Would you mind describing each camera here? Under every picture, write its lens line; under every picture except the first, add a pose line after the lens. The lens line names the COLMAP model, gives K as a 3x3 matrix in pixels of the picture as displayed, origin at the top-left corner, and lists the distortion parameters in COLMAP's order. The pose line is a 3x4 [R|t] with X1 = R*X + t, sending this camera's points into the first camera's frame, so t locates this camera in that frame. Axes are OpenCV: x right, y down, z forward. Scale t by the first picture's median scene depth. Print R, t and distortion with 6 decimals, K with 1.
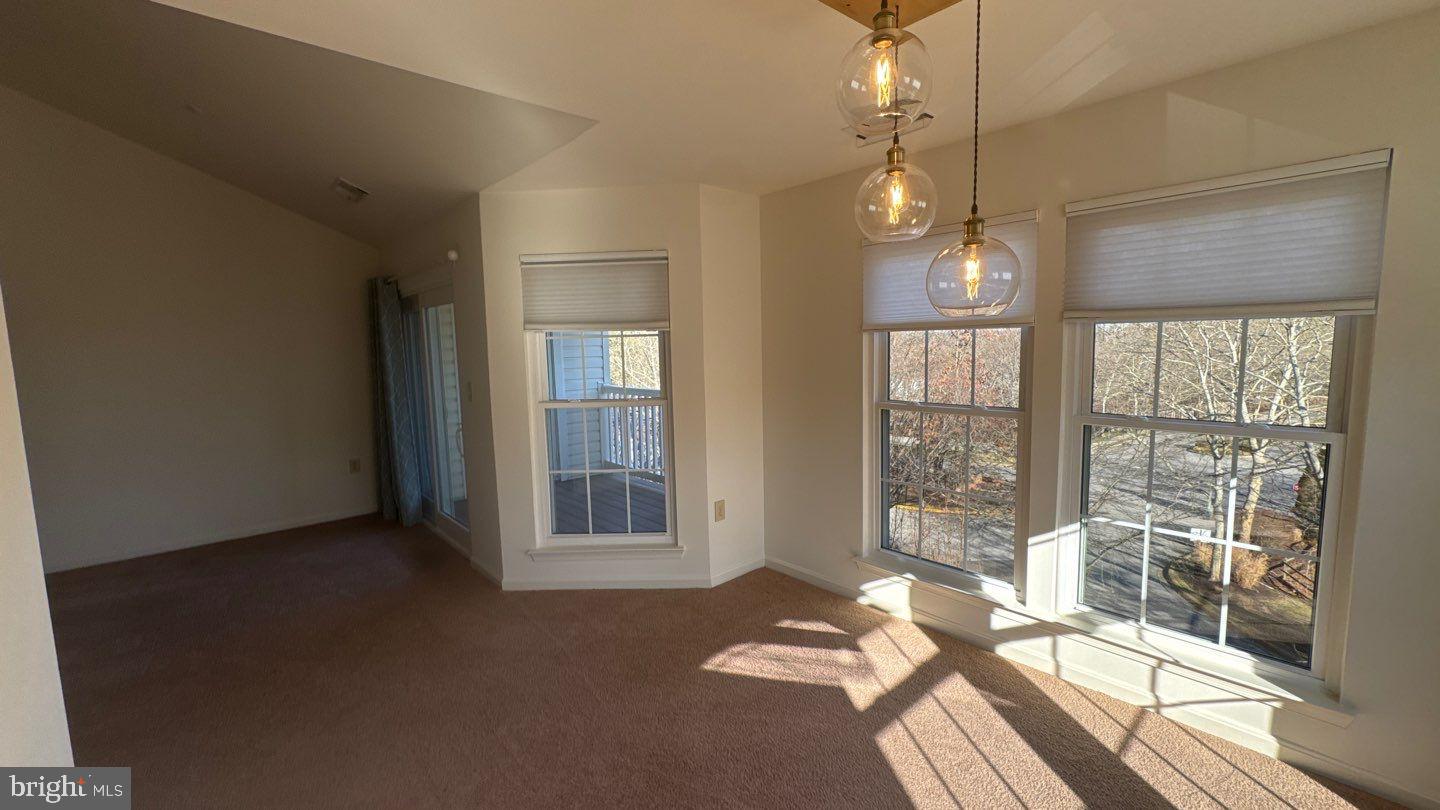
lens RADIAL K [[573.5, 0, 722.1], [0, 573.5, 402.5], [0, 0, 1]] dist [-0.000093, 0.000673]
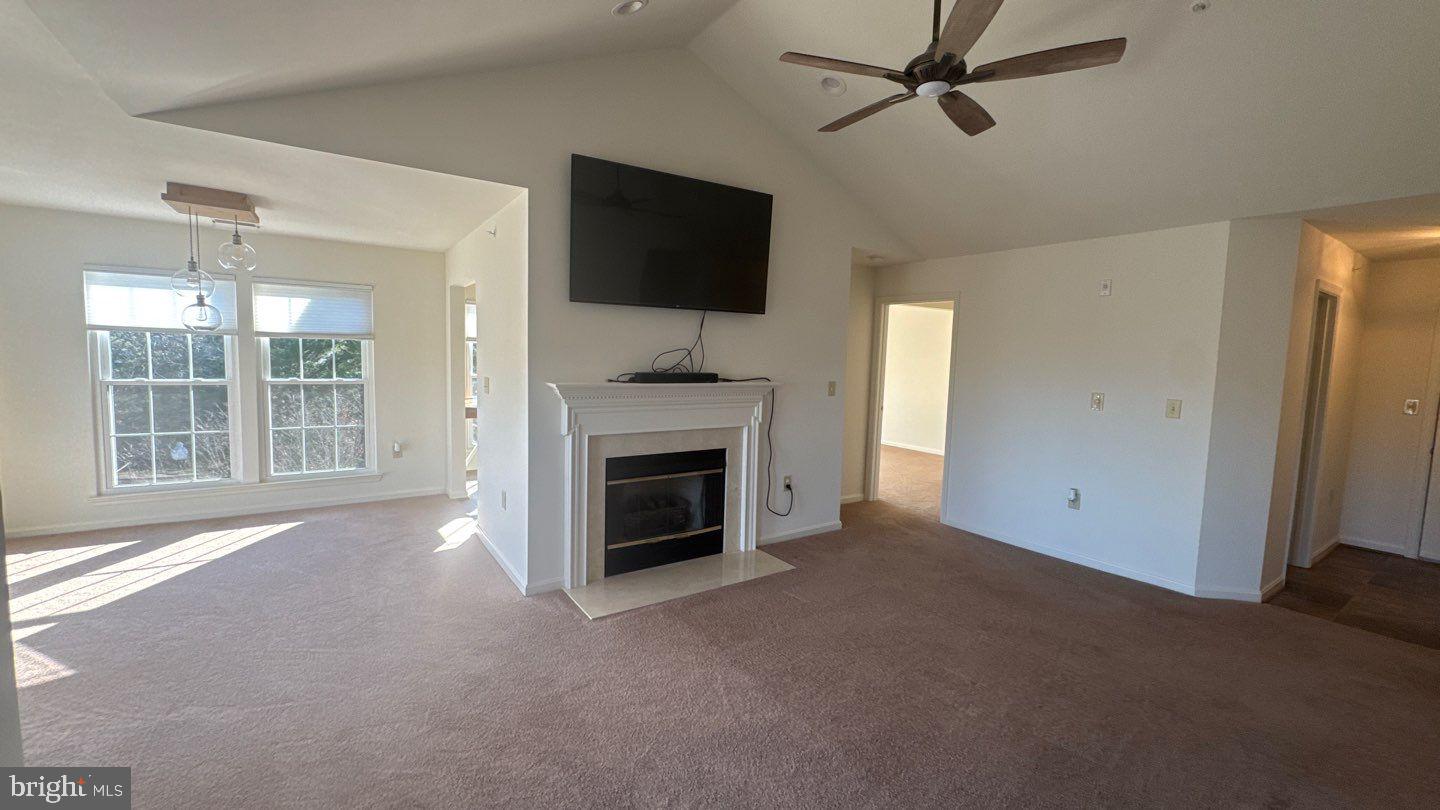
lens RADIAL K [[573.5, 0, 719.8], [0, 573.5, 396.7], [0, 0, 1]] dist [-0.000093, 0.000673]
pose [[-0.989507, -0.016133, 0.143578, -1.228113], [0.009222, 0.984668, 0.174198, -0.150745], [-0.144187, 0.173694, -0.974187, 1.696002]]
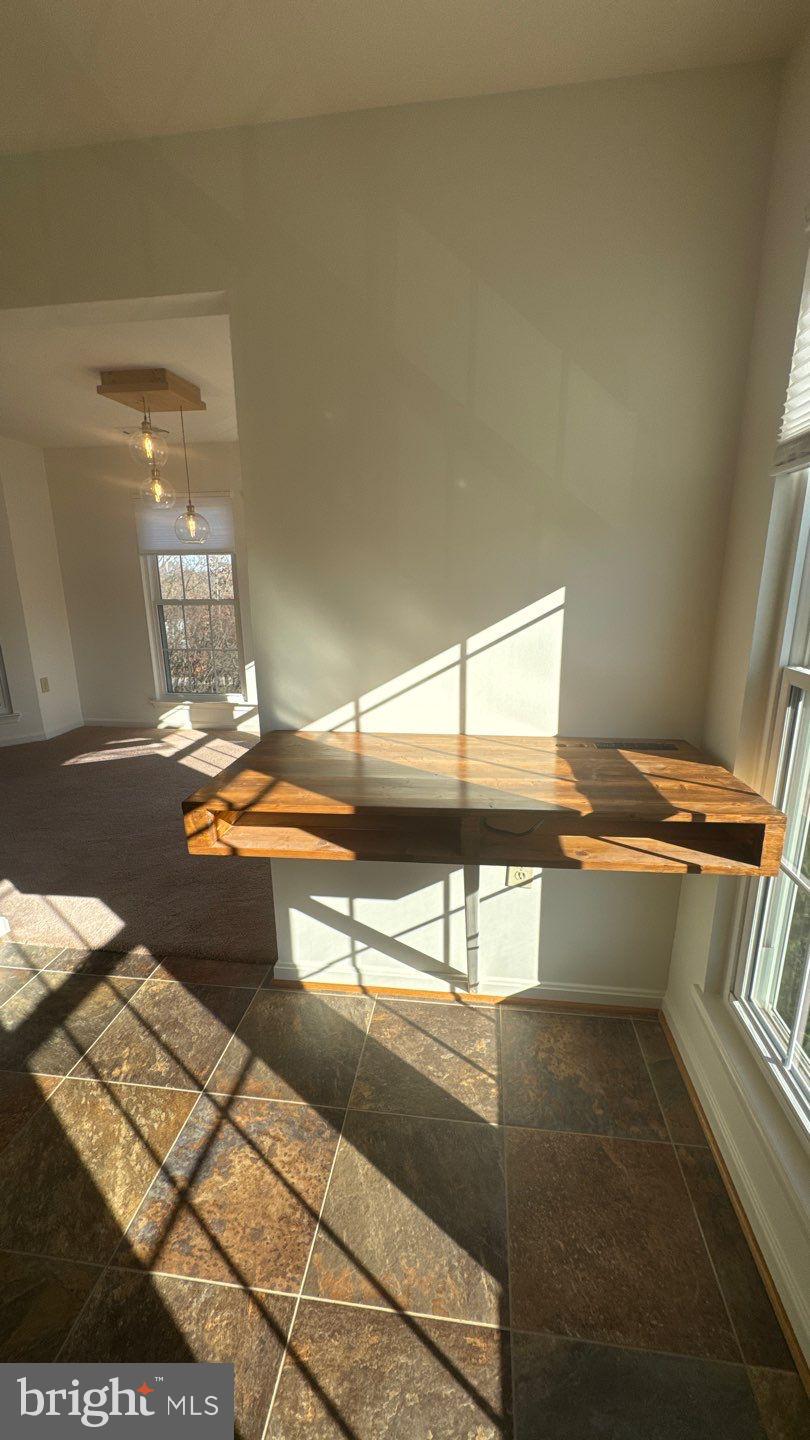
lens RADIAL K [[573.5, 0, 410.0], [0, 573.5, 725.9], [0, 0, 1]] dist [-0.000093, 0.000673]
pose [[0.764337, -0.146905, 0.627860, -0.284843], [0.056677, 0.985239, 0.161527, 0.149482], [-0.642321, -0.087876, 0.761381, -0.837648]]
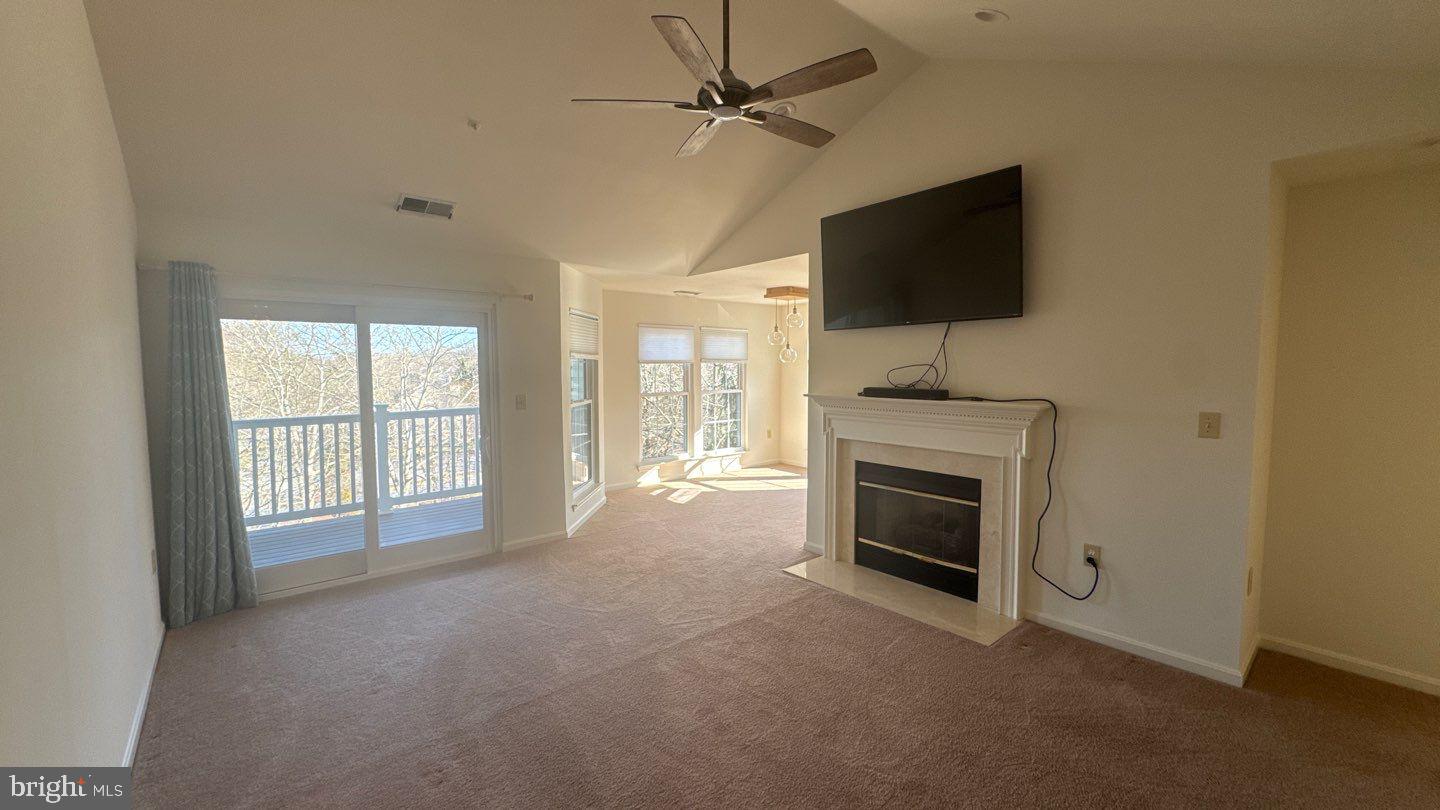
lens RADIAL K [[573.5, 0, 708.7], [0, 573.5, 403.8], [0, 0, 1]] dist [-0.000093, 0.000673]
pose [[0.047088, -0.046536, 0.997806, -2.370627], [0.104225, 0.993691, 0.041425, -0.034021], [-0.993438, 0.102046, 0.051641, 0.729591]]
